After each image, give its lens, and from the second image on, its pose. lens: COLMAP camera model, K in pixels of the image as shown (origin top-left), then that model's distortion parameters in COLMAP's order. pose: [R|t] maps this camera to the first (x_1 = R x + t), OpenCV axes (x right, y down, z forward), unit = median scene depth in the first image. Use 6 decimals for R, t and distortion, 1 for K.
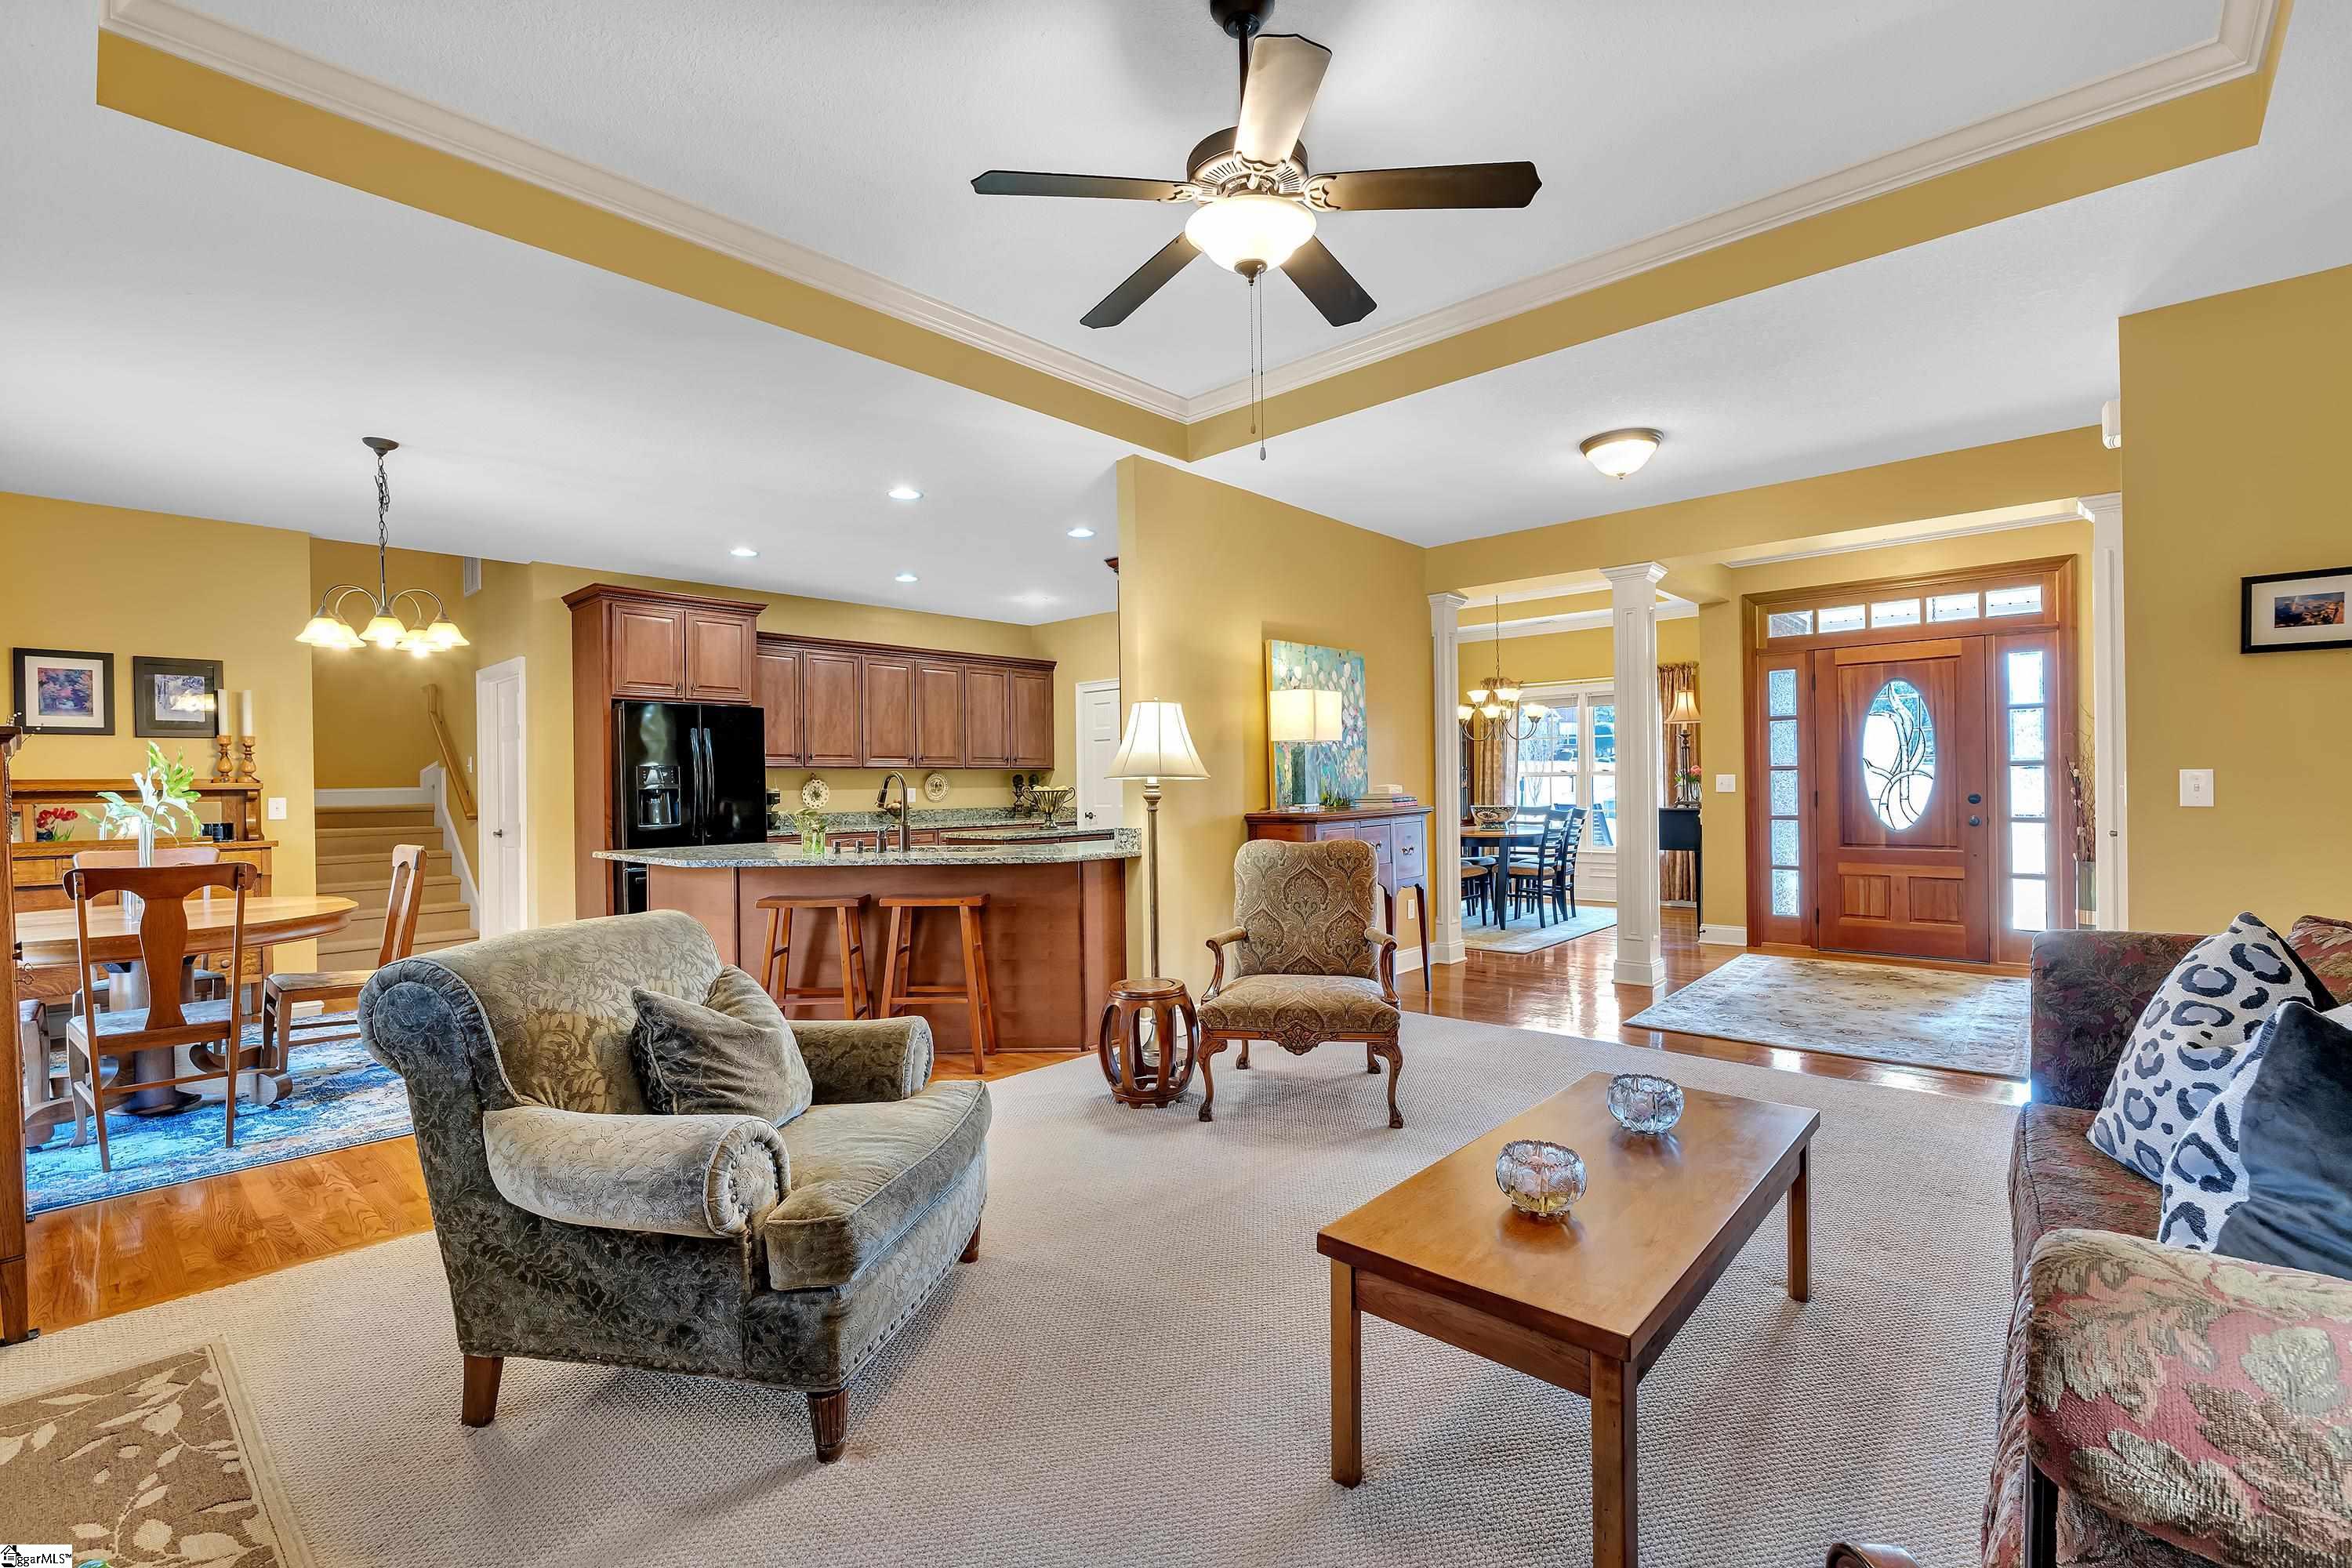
lens RADIAL K [[1022.7, 0, 1176.7], [0, 1022.7, 786.4], [0, 0, 1]] dist [-0.004266, -0.000652]
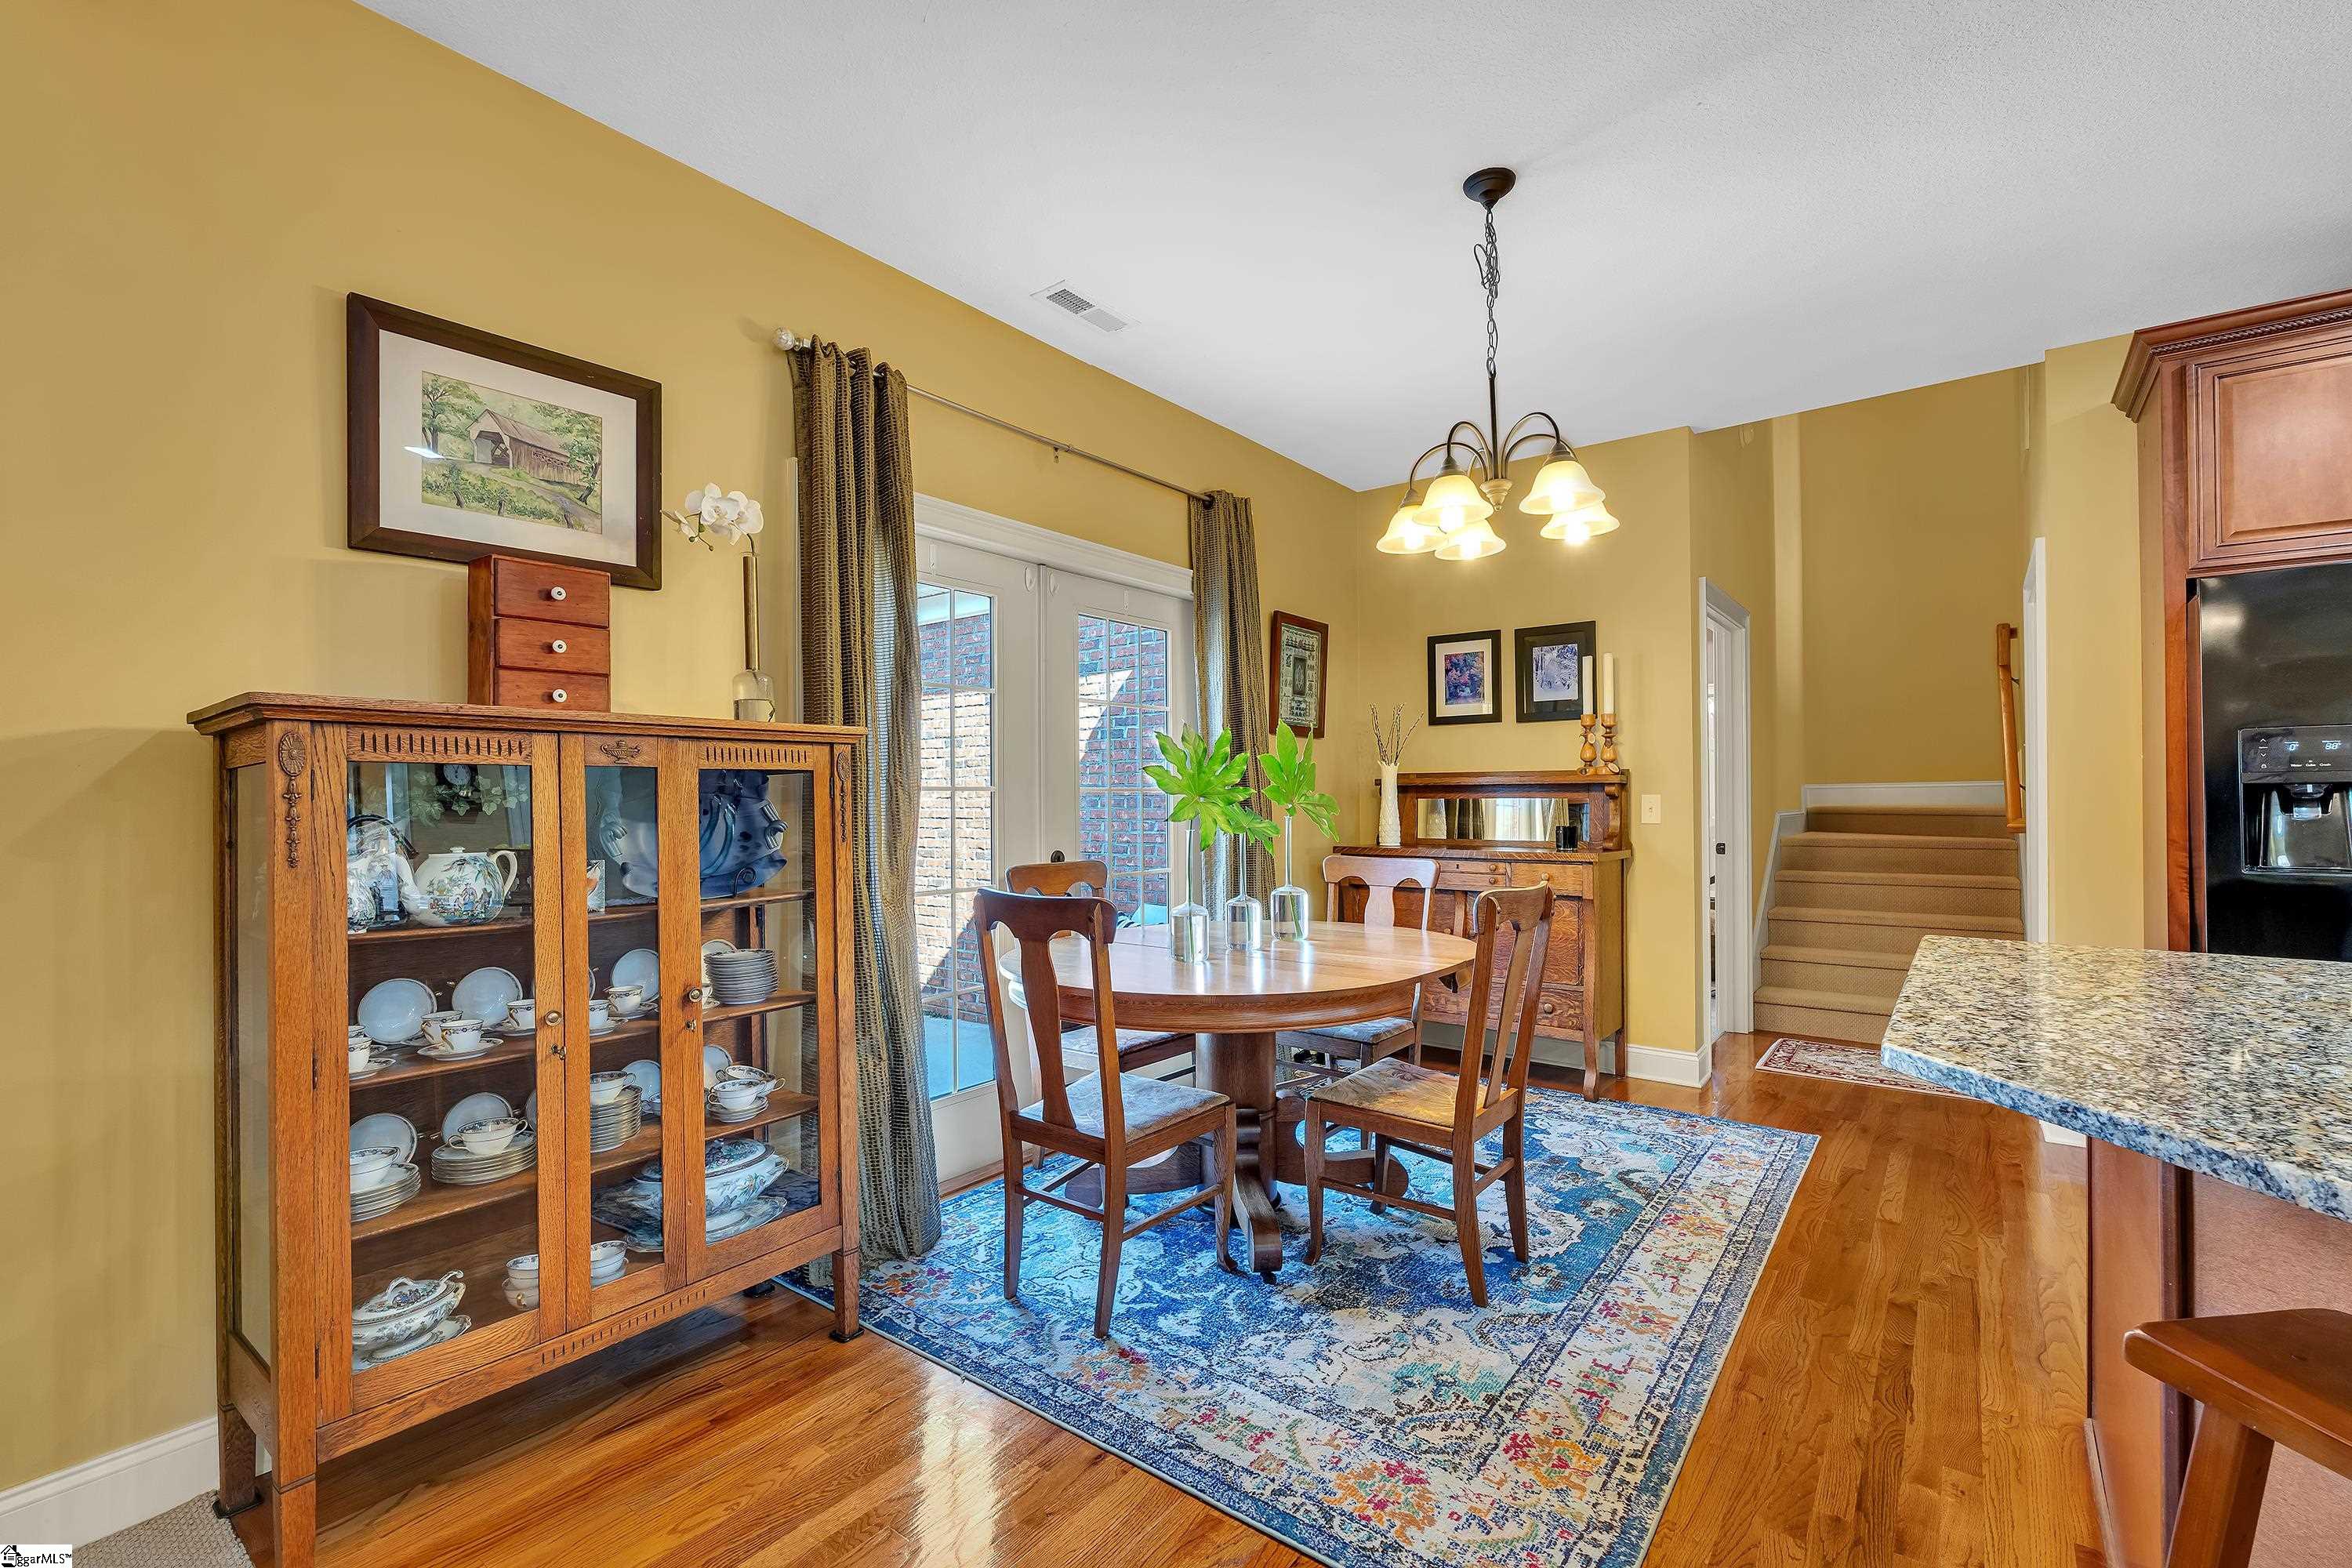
lens RADIAL K [[1022.7, 0, 1176.7], [0, 1022.7, 786.4], [0, 0, 1]] dist [-0.004266, -0.000652]
pose [[0.077643, 0.003788, -0.996974, -0.143085], [0.002430, 0.999989, 0.003989, 0.001148], [0.996978, -0.002732, 0.077633, 0.512886]]
